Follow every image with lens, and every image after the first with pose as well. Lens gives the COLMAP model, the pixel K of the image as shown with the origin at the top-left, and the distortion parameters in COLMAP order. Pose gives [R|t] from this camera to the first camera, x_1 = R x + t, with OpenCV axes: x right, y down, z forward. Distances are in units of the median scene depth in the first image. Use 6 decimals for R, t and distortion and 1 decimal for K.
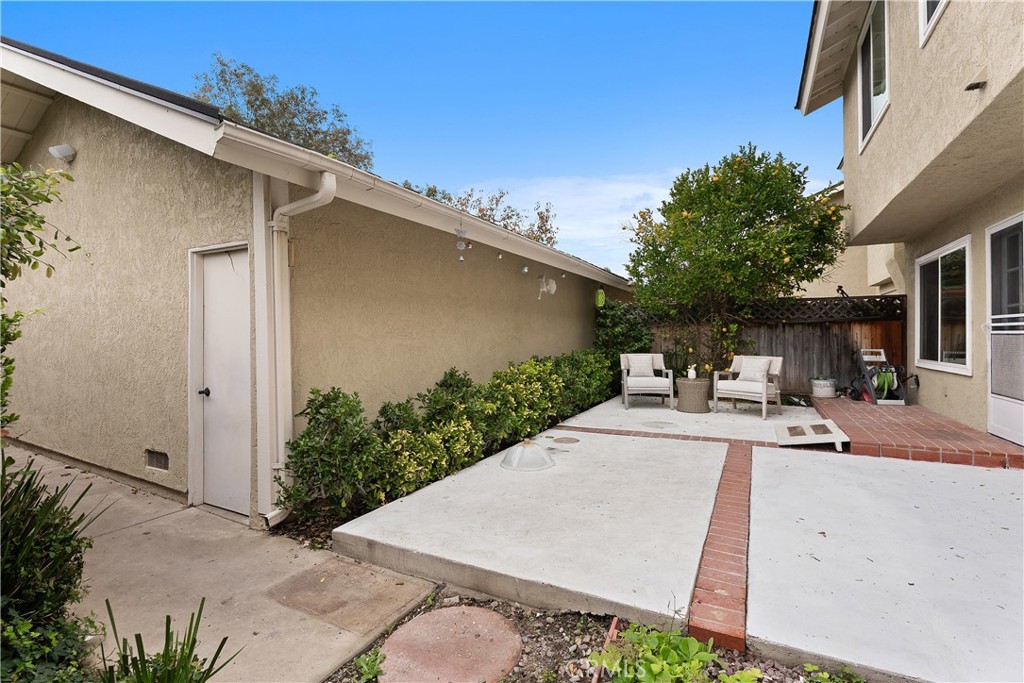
lens RADIAL K [[461.1, 0, 537.9], [0, 461.1, 337.6], [0, 0, 1]] dist [-0.000732, -0.000432]
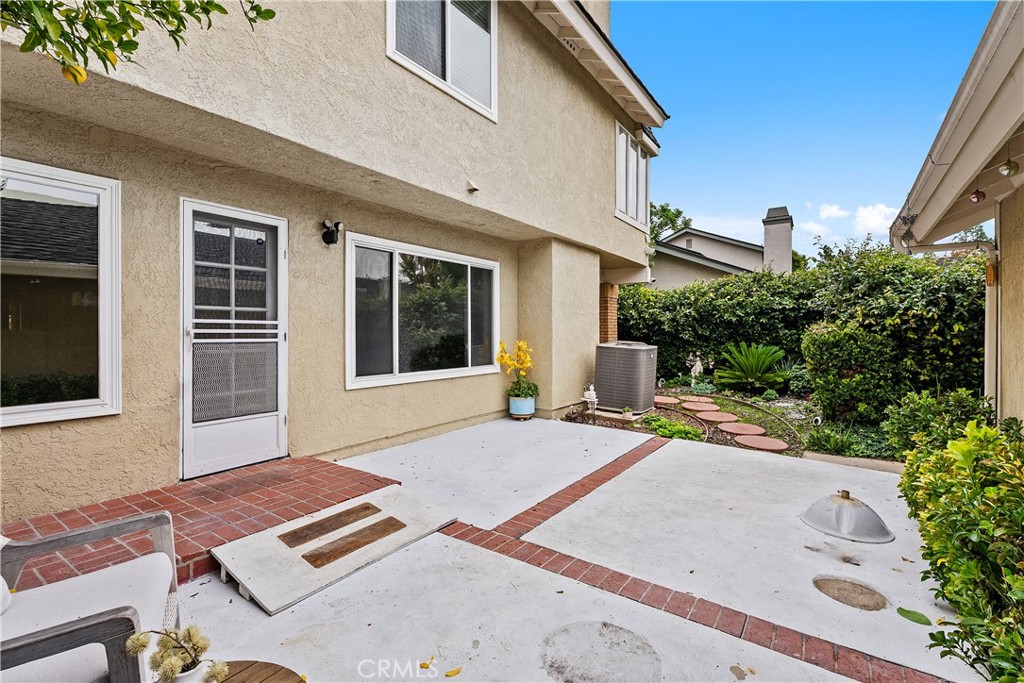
lens RADIAL K [[461.1, 0, 511.8], [0, 461.1, 328.9], [0, 0, 1]] dist [-0.000732, -0.000432]
pose [[-0.989390, -0.000743, 0.145279, 0.356193], [-0.000489, 0.999998, 0.001783, -0.031770], [-0.145280, 0.001693, -0.989389, 1.612592]]
